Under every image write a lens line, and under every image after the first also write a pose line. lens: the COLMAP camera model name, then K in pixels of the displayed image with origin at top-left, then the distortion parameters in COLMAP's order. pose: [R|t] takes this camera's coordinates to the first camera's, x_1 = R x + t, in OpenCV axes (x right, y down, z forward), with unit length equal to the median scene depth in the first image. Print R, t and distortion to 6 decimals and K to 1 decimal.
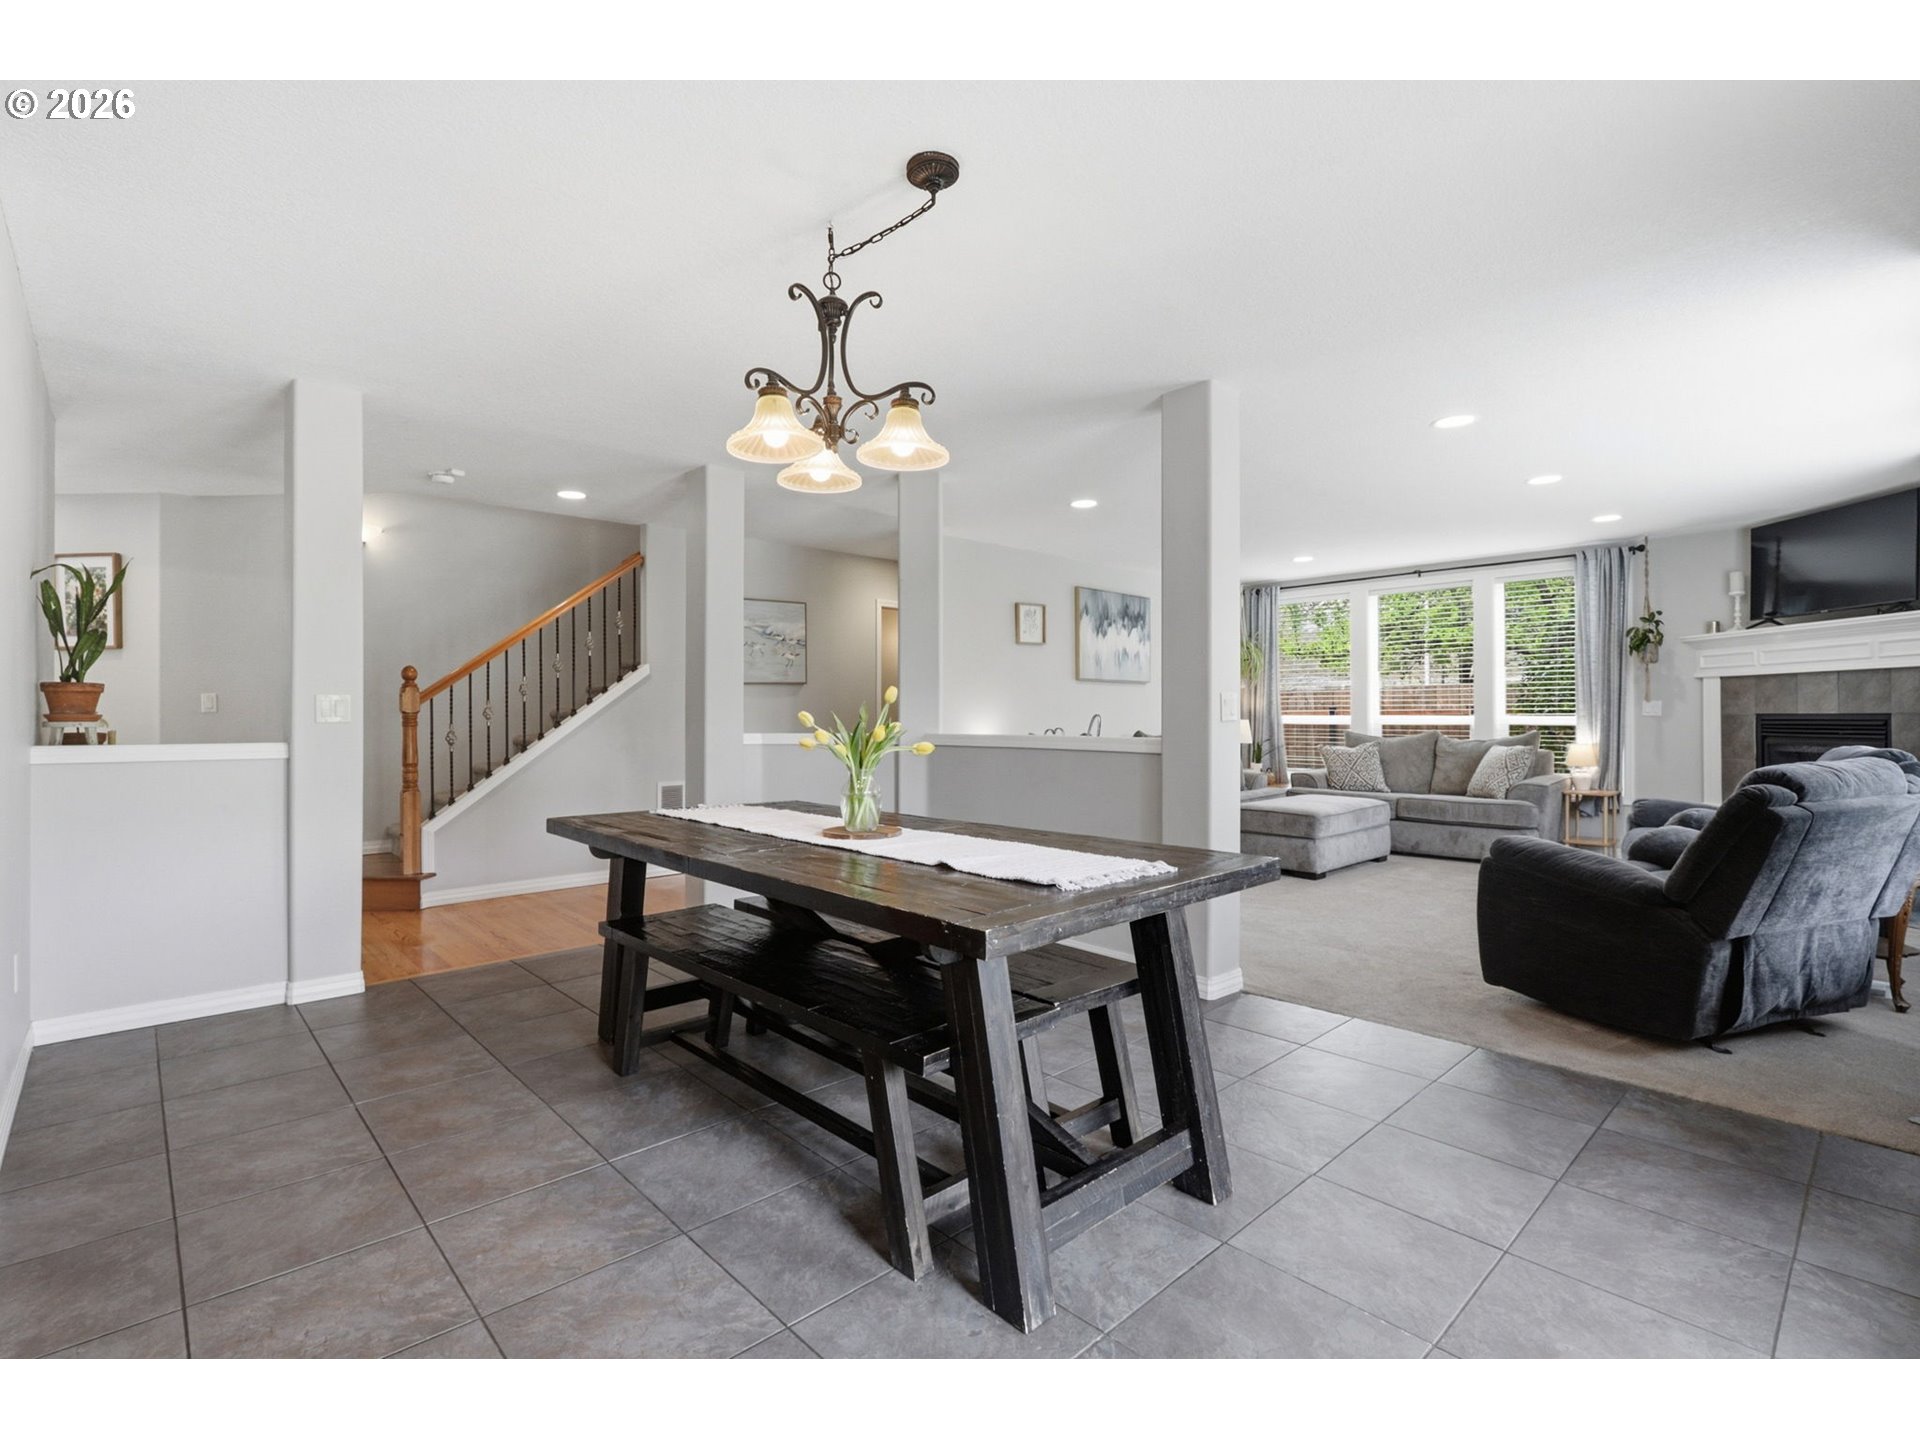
lens RADIAL K [[889.4, 0, 935.8], [0, 889.4, 719.4], [0, 0, 1]] dist [-0.002683, -0.000319]
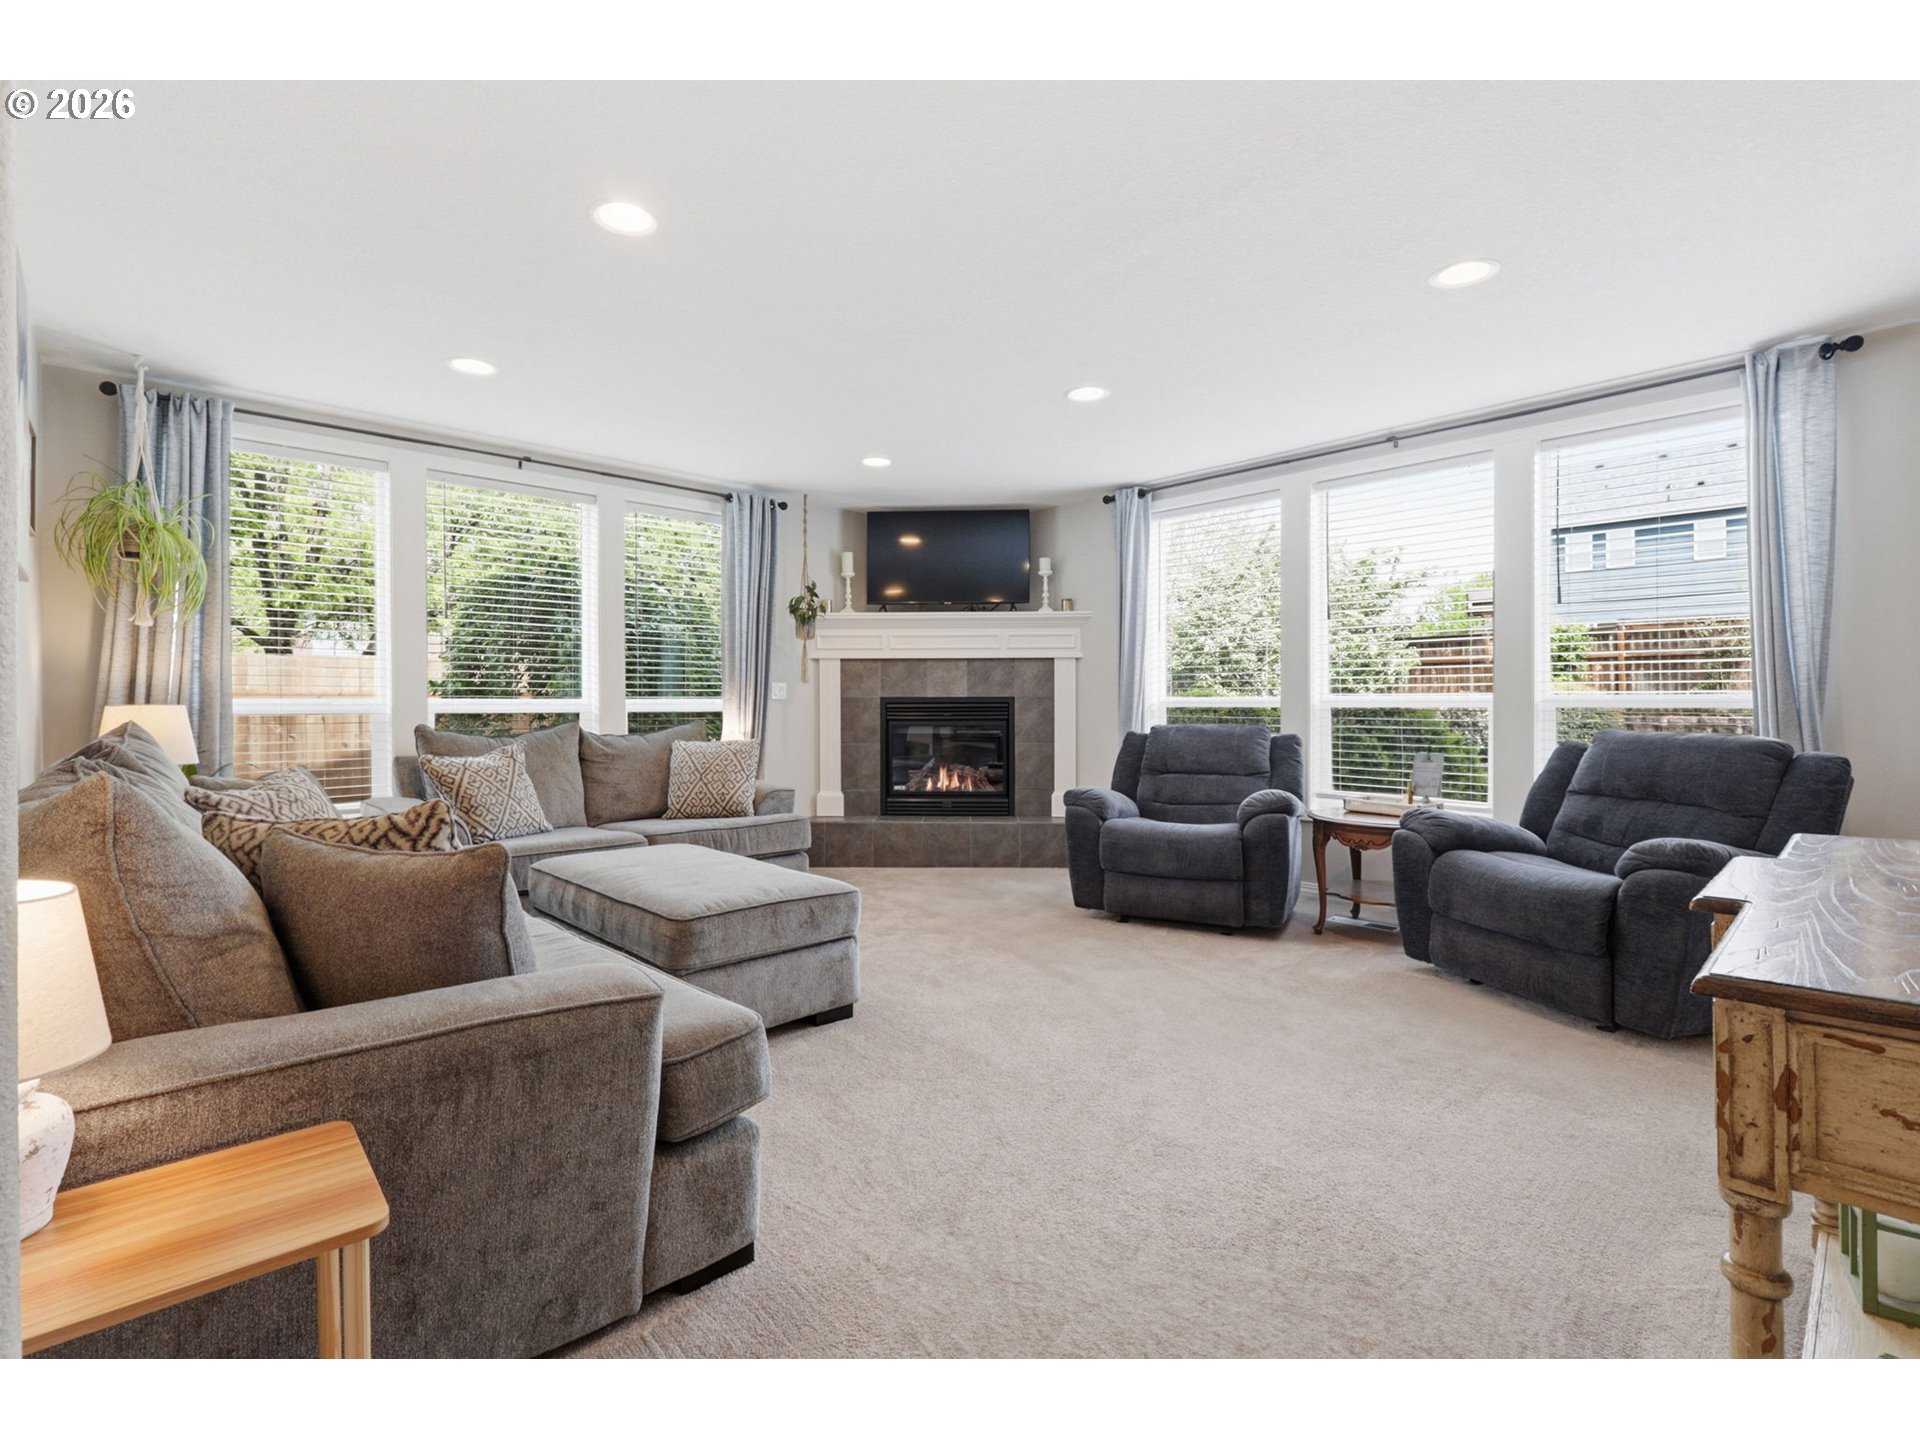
lens RADIAL K [[887.4, 0, 952.5], [0, 887.4, 706.3], [0, 0, 1]] dist [-0.003066, -0.001564]
pose [[-0.021994, -0.002963, 0.999754, -0.085968], [0.004993, 0.999983, 0.003073, 0.001126], [-0.999746, 0.005059, -0.021979, 0.983842]]
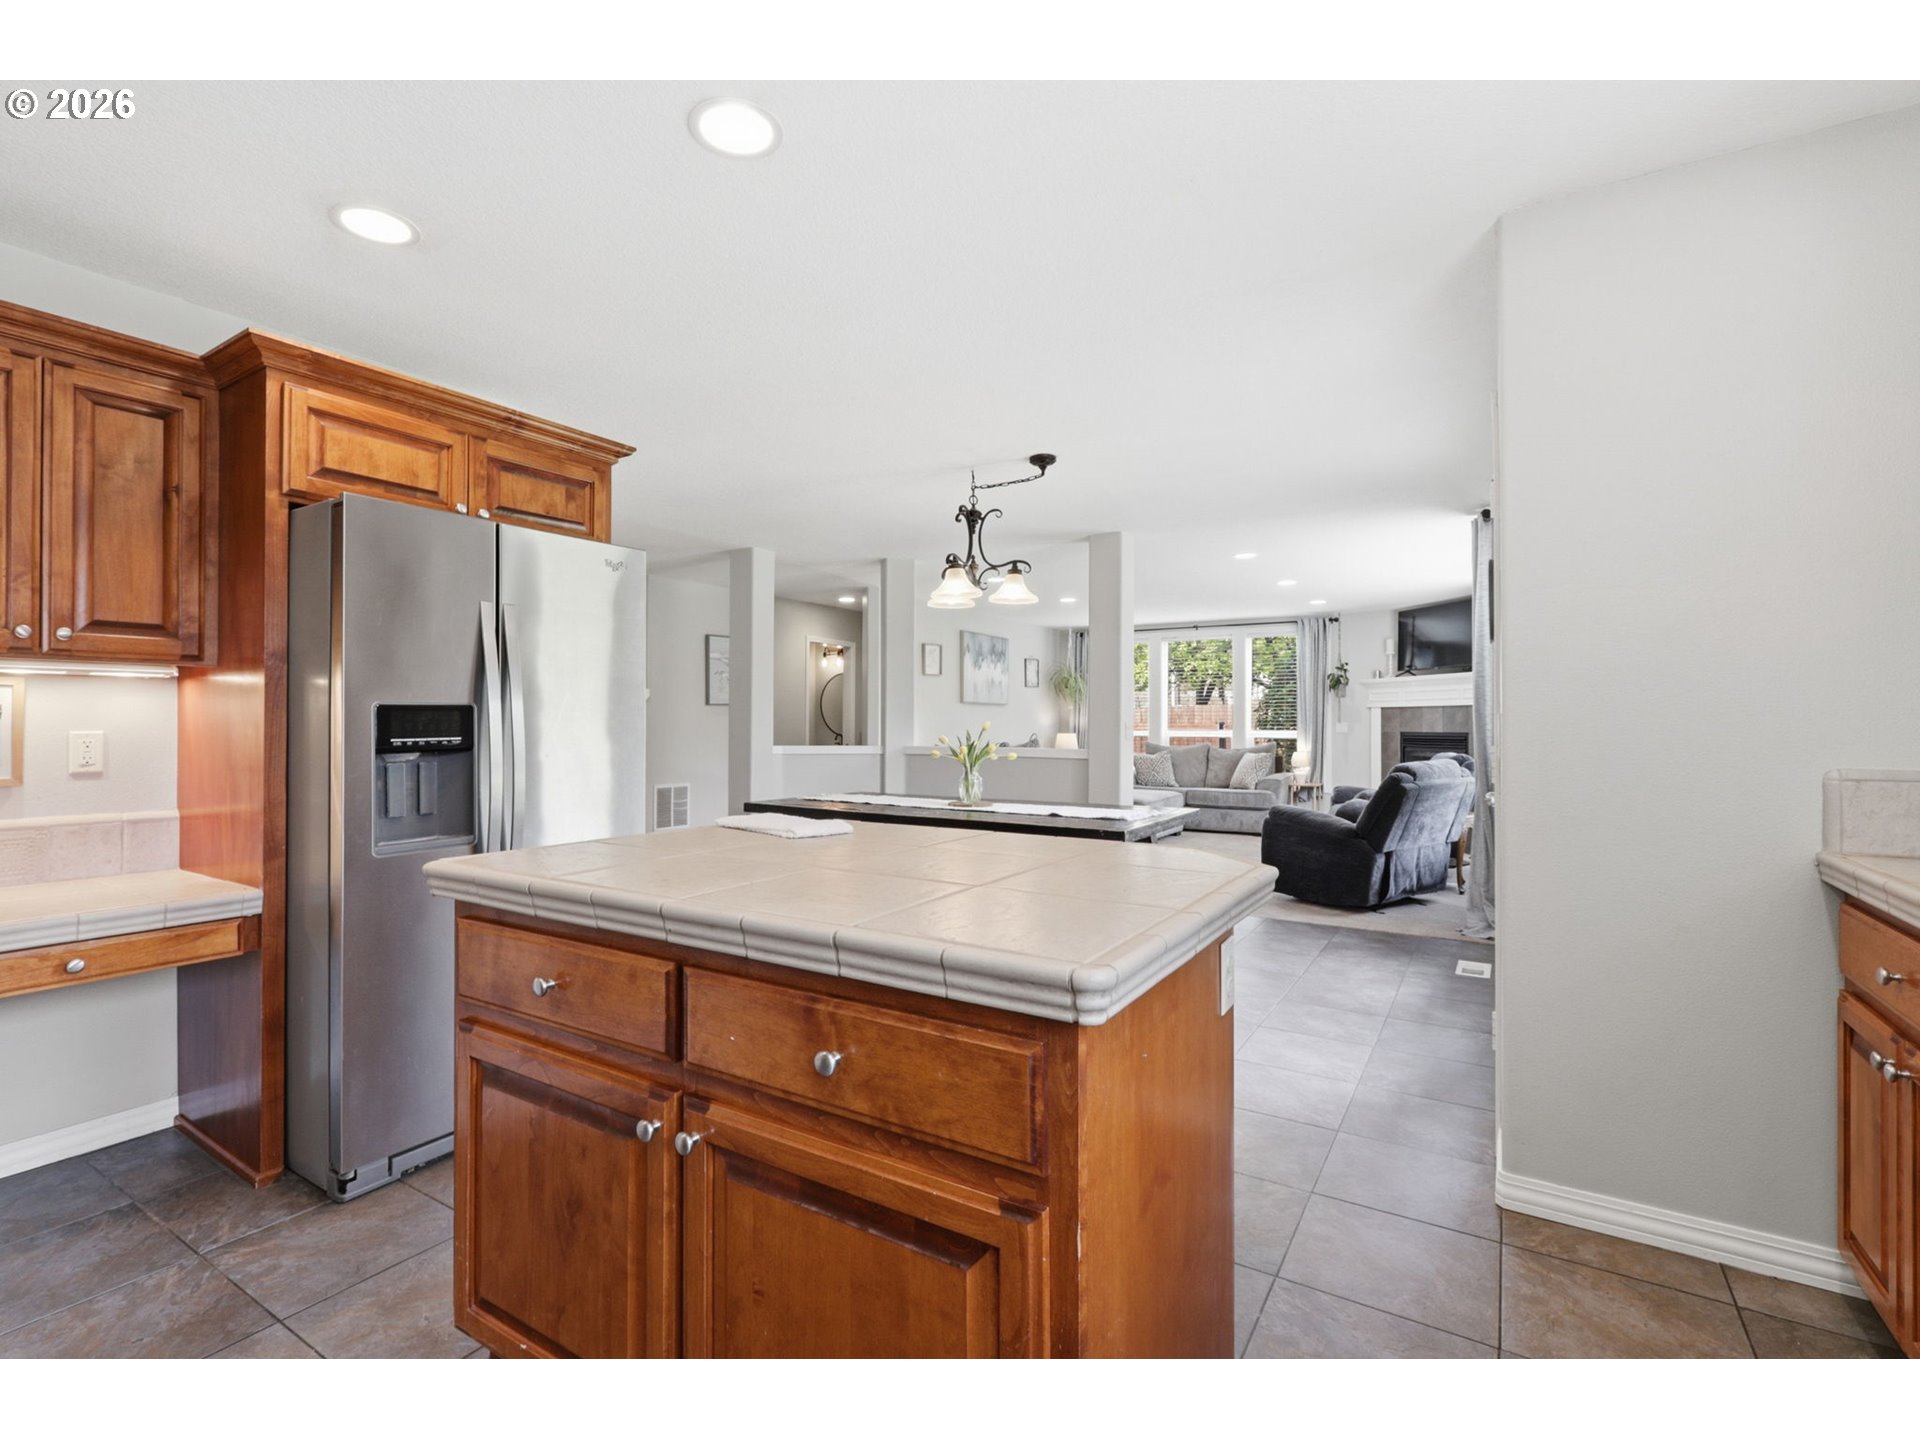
lens RADIAL K [[889.4, 0, 935.8], [0, 889.4, 719.4], [0, 0, 1]] dist [-0.002683, -0.000319]
pose [[0.966638, 0.007105, 0.256048, -0.270625], [-0.004697, 0.999939, -0.010016, -0.009259], [-0.256103, 0.008479, 0.966612, -0.308435]]
